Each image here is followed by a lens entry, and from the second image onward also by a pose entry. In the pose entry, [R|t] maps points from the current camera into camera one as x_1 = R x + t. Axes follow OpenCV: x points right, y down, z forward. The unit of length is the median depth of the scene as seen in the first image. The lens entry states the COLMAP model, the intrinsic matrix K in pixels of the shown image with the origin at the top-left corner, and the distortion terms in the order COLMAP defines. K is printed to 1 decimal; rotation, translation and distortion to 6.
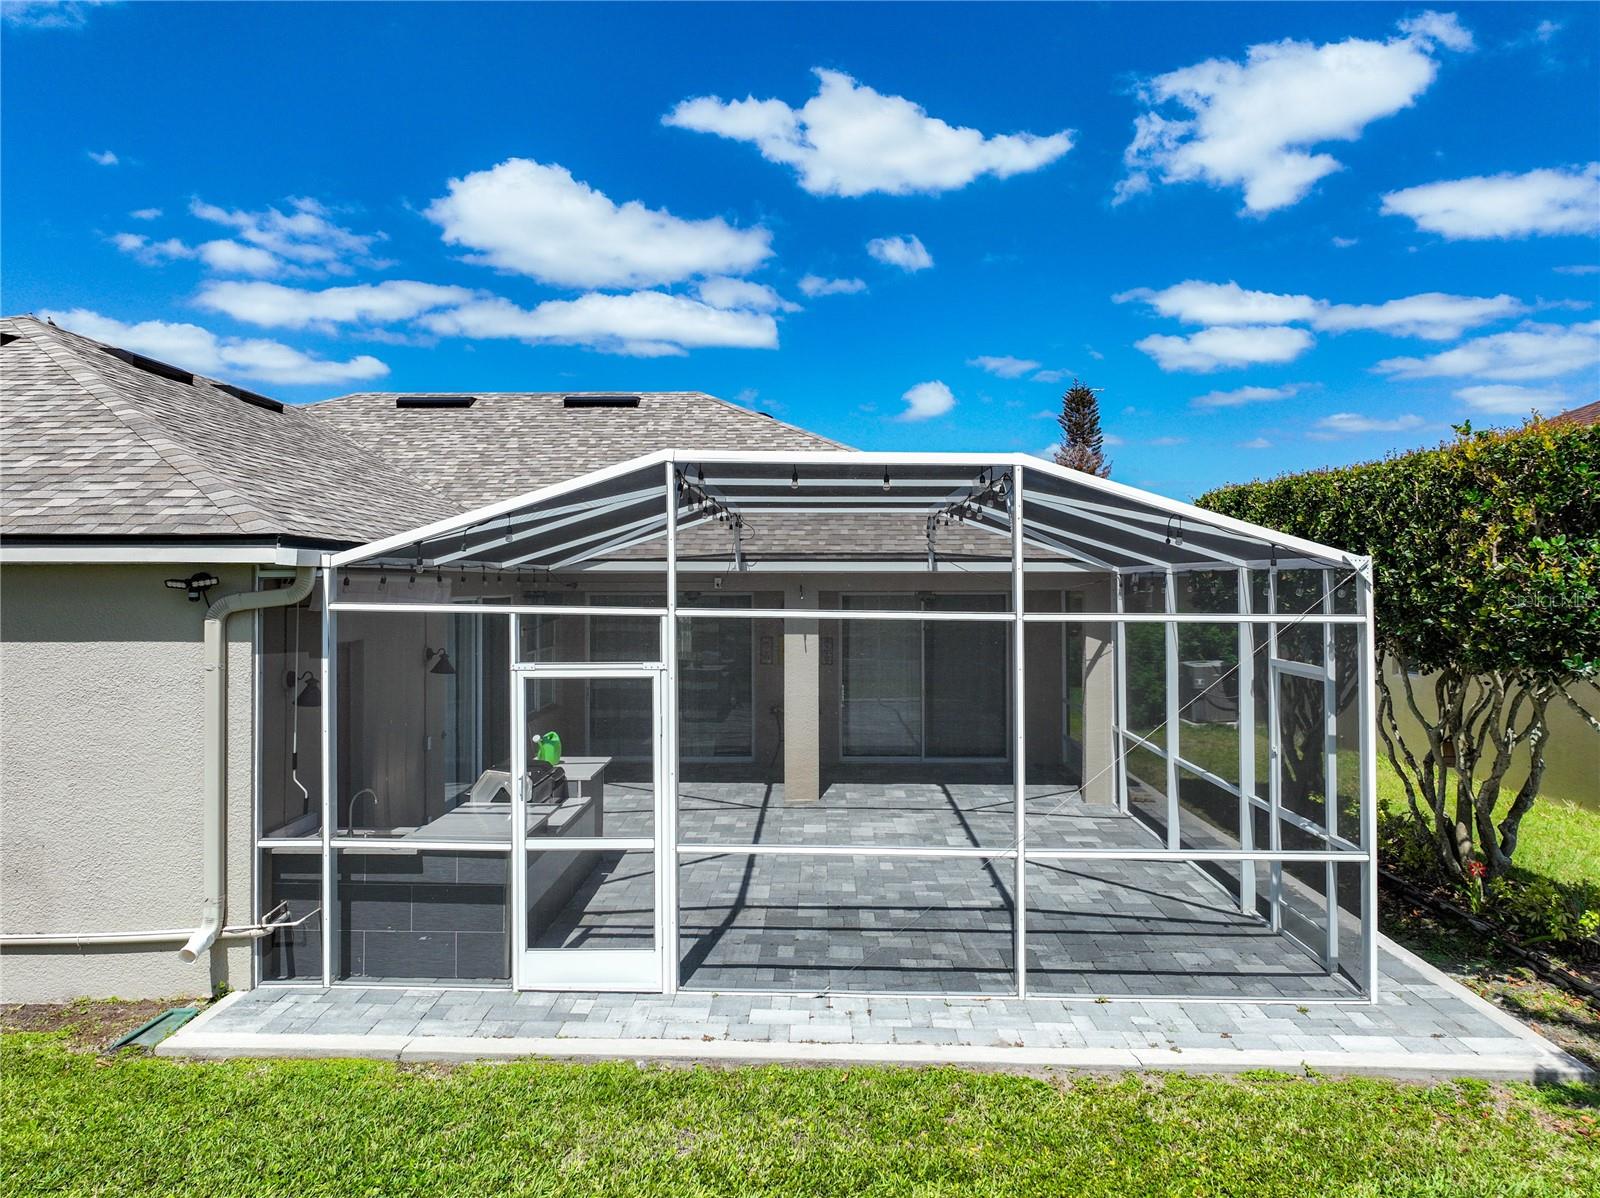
lens RADIAL K [[1137.3, 0, 808.6], [0, 1137.3, 570.4], [0, 0, 1]] dist [0.010536, -0.004249]
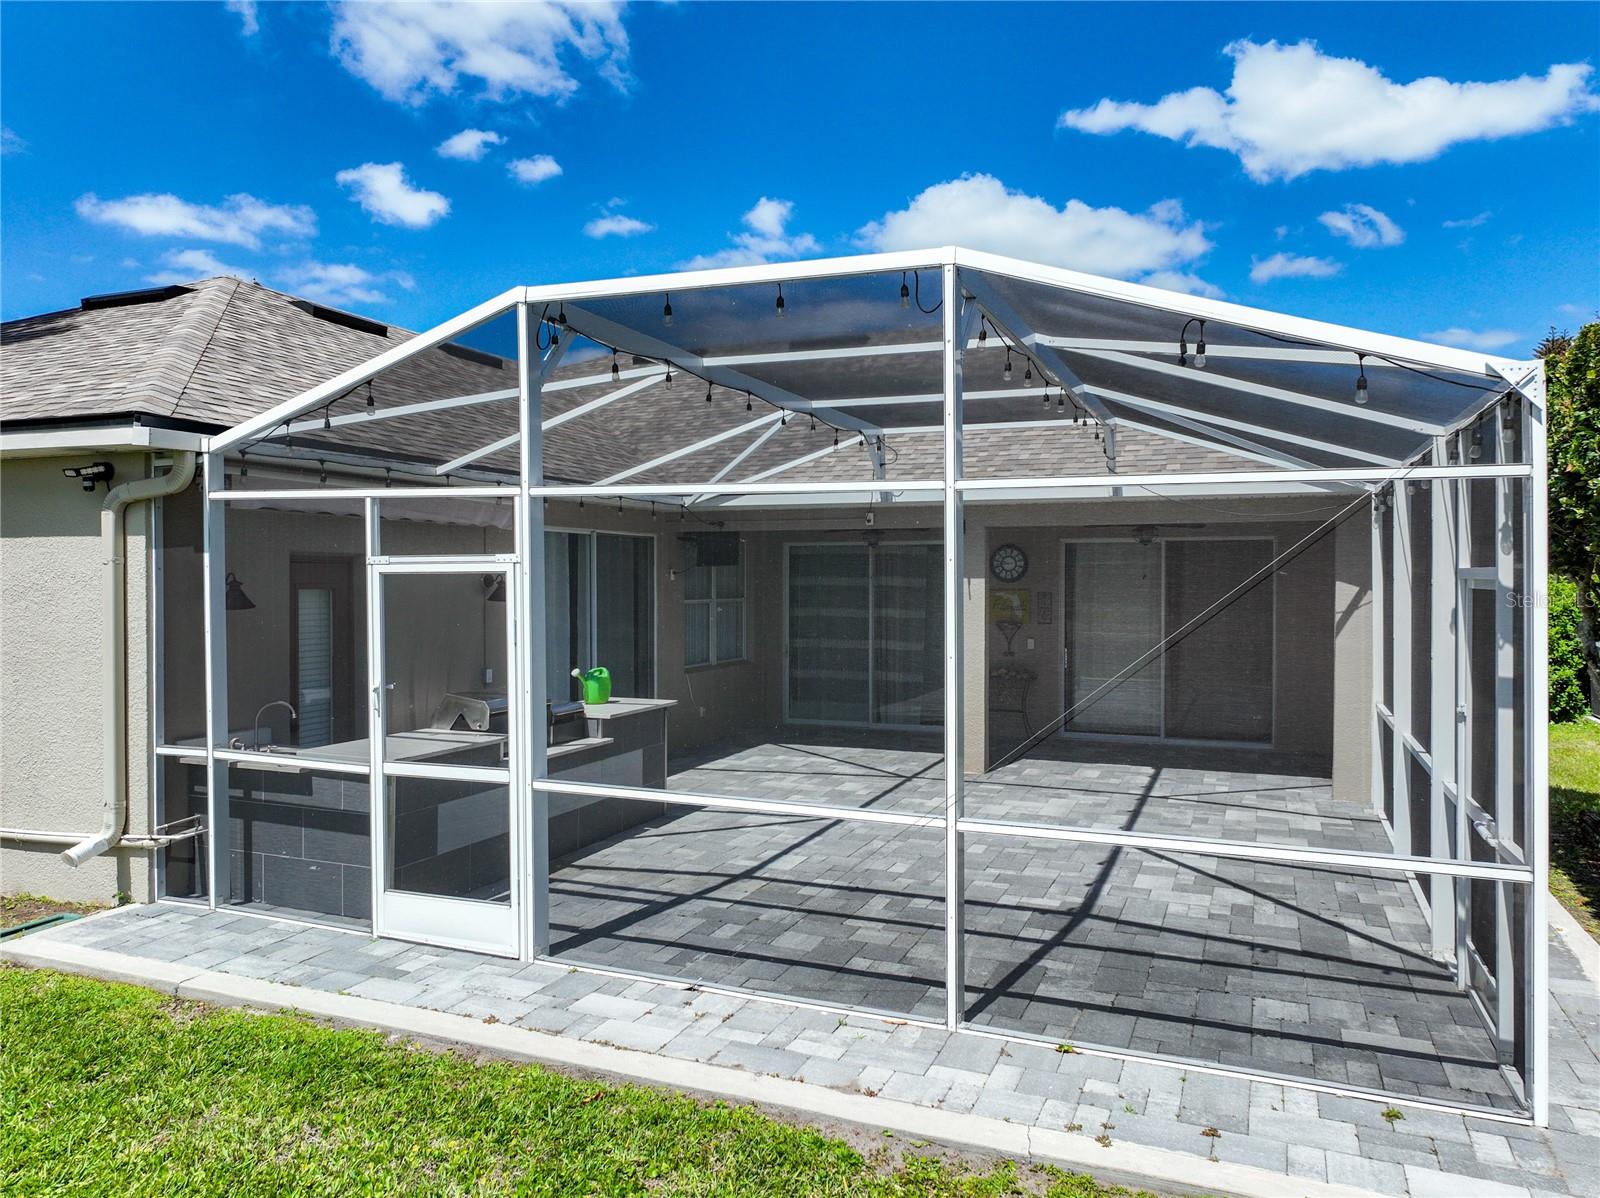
lens RADIAL K [[1134.6, 0, 808.3], [0, 1134.6, 596.2], [0, 0, 1]] dist [0.005370, 0.008272]
pose [[0.932146, 0.005090, -0.362048, 0.346402], [0.004190, 0.999683, 0.024840, 0.089269], [0.362060, -0.024672, 0.931828, 0.315344]]
